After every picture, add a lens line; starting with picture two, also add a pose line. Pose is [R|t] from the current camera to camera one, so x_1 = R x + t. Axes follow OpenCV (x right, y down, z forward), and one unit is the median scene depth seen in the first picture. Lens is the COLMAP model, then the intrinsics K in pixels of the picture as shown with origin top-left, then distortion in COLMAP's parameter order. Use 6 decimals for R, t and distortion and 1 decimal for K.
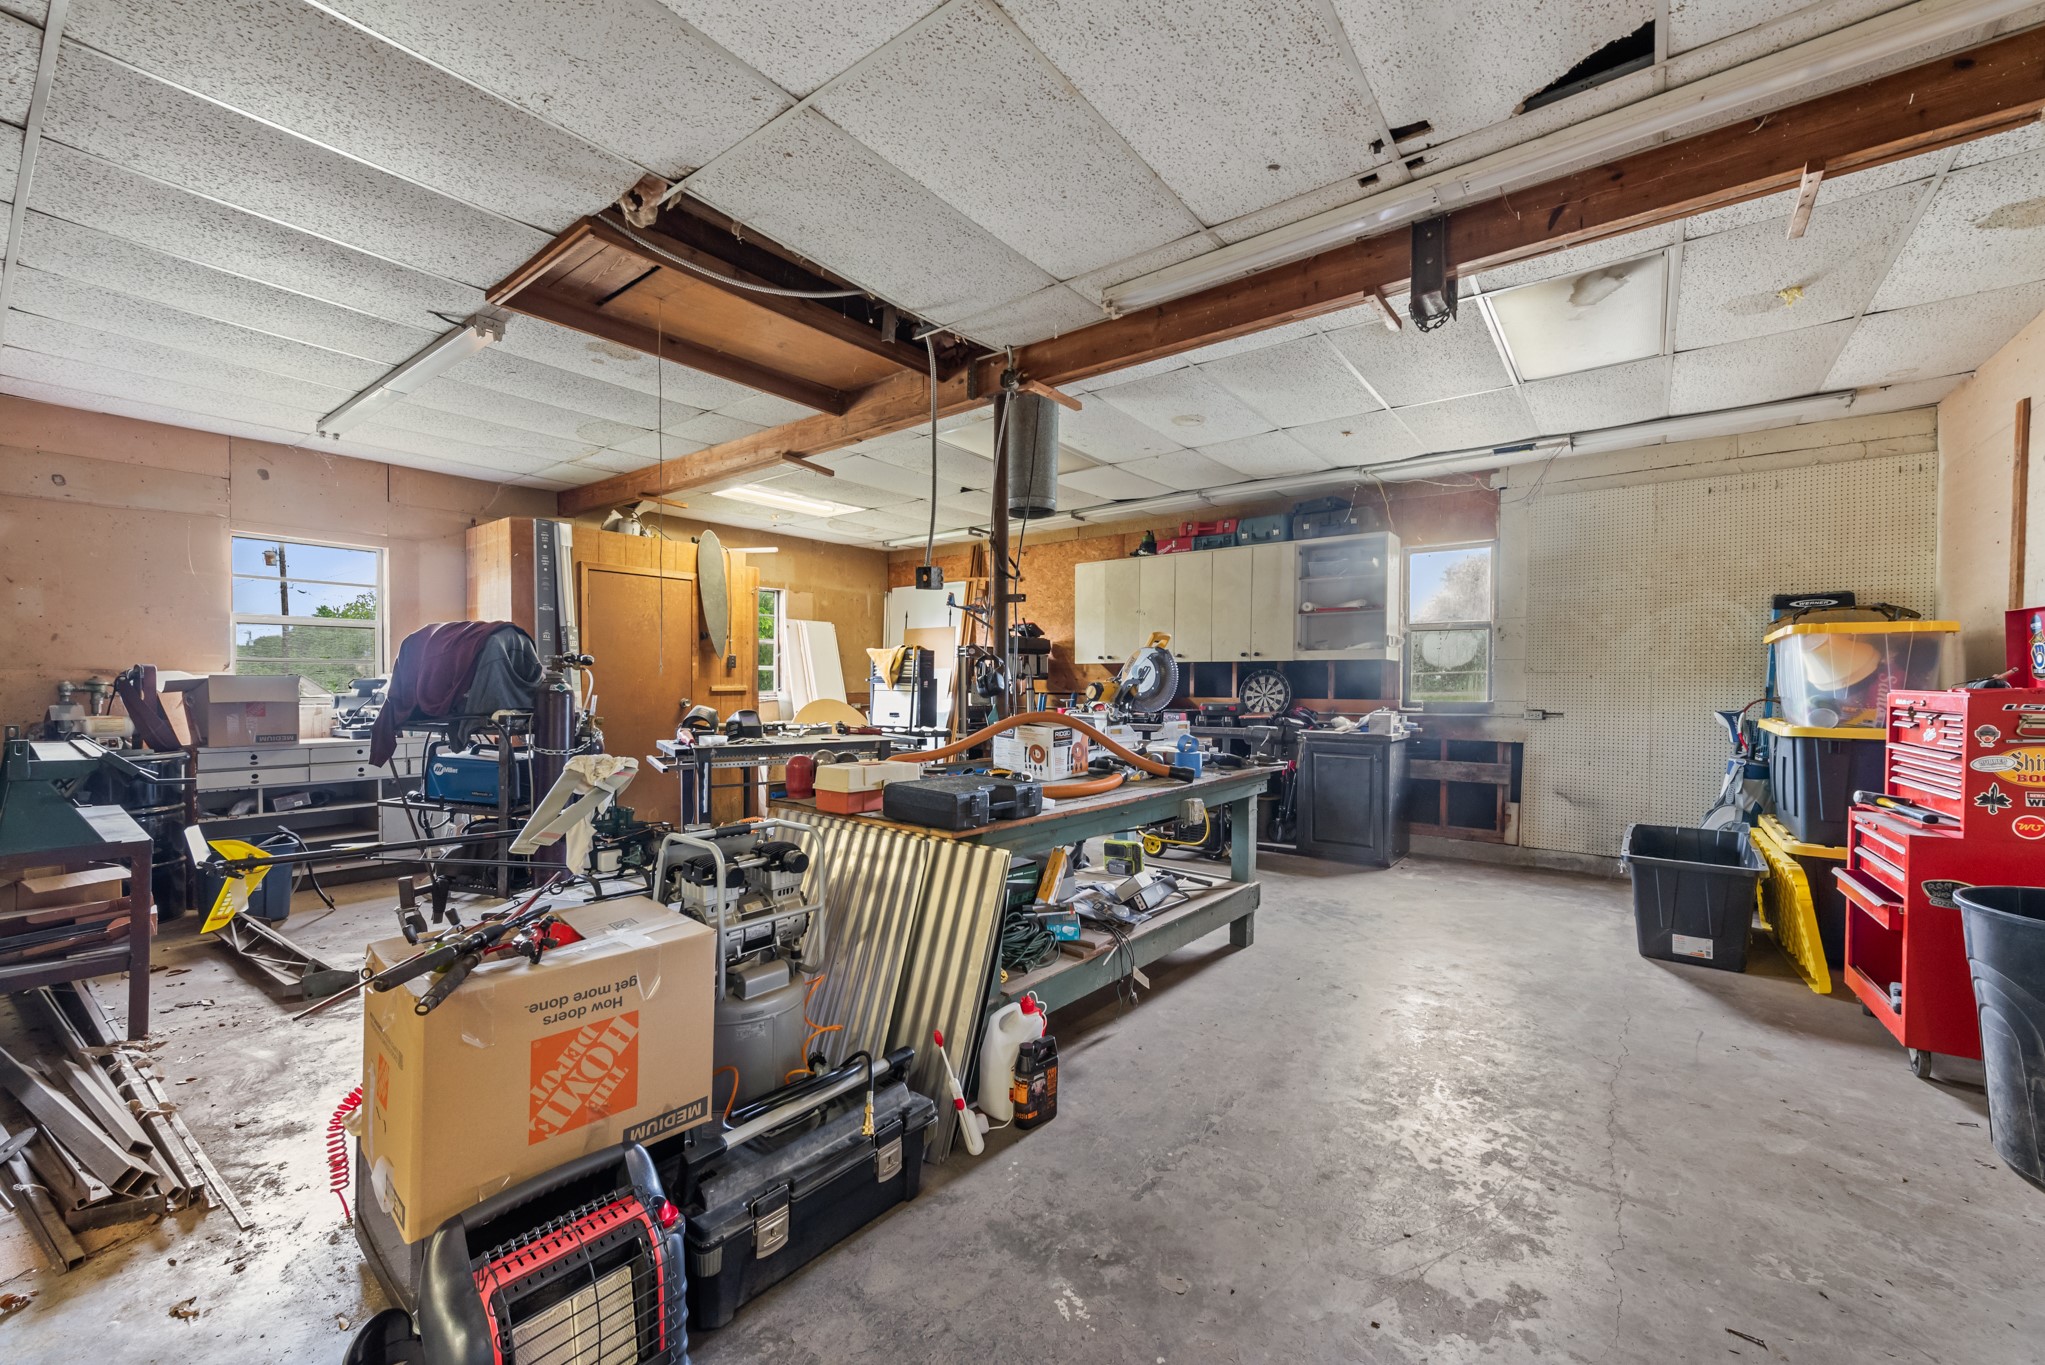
lens RADIAL K [[802.4, 0, 1024.9], [0, 802.4, 692.3], [0, 0, 1]] dist [0.014188, -0.003575]
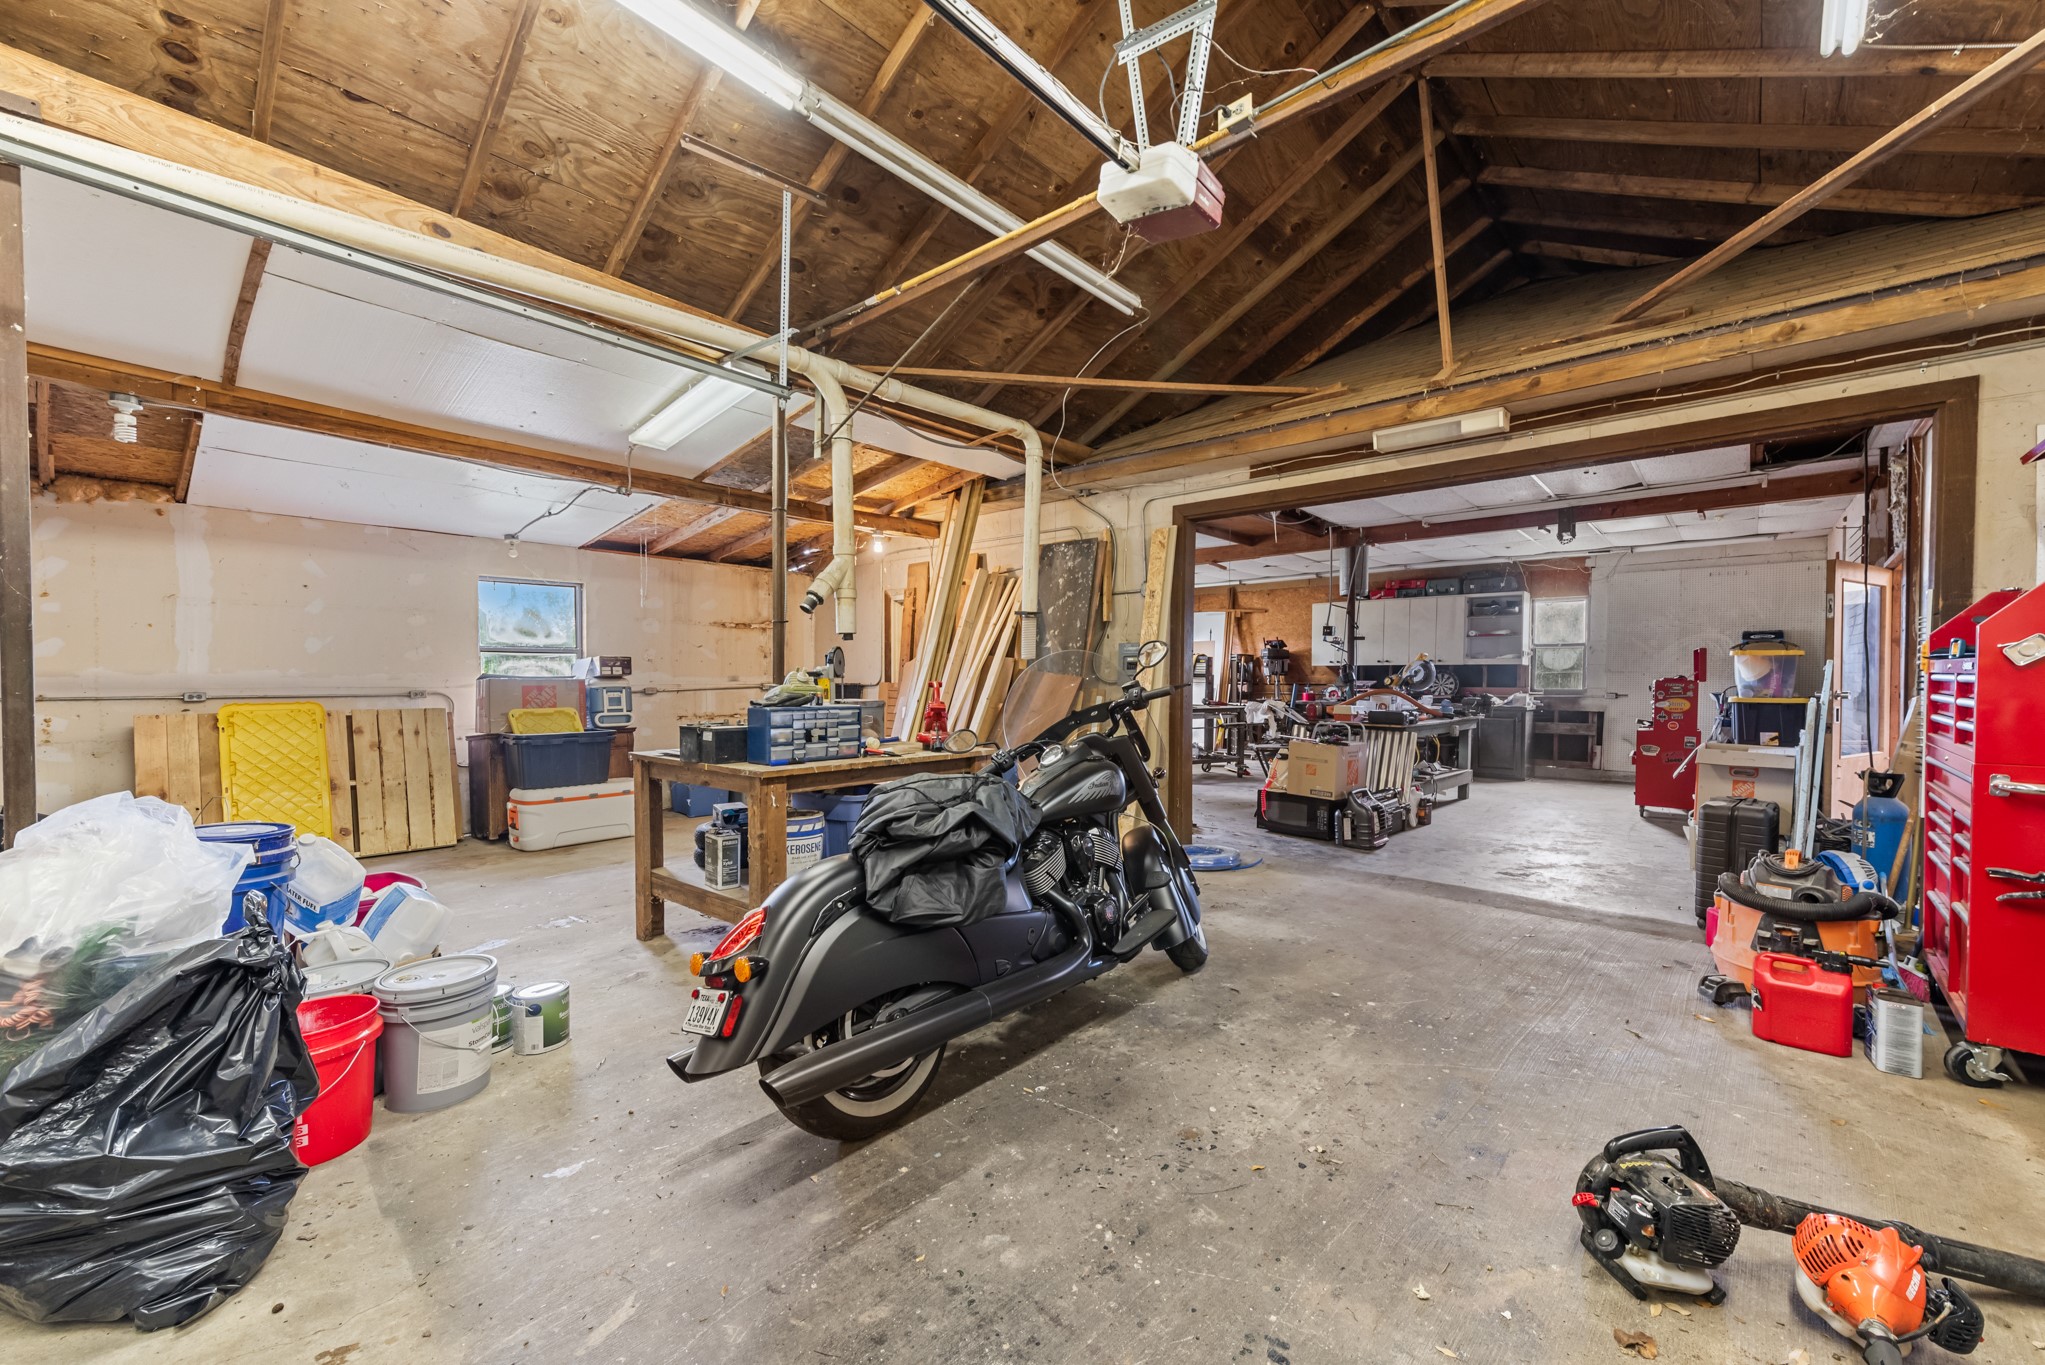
lens RADIAL K [[802.4, 0, 1024.9], [0, 802.4, 692.3], [0, 0, 1]] dist [0.014188, -0.003575]
pose [[0.997058, 0.004409, -0.076526, -0.509106], [-0.004091, 0.999982, 0.004311, 0.017309], [0.076544, -0.003985, 0.997058, -0.855631]]
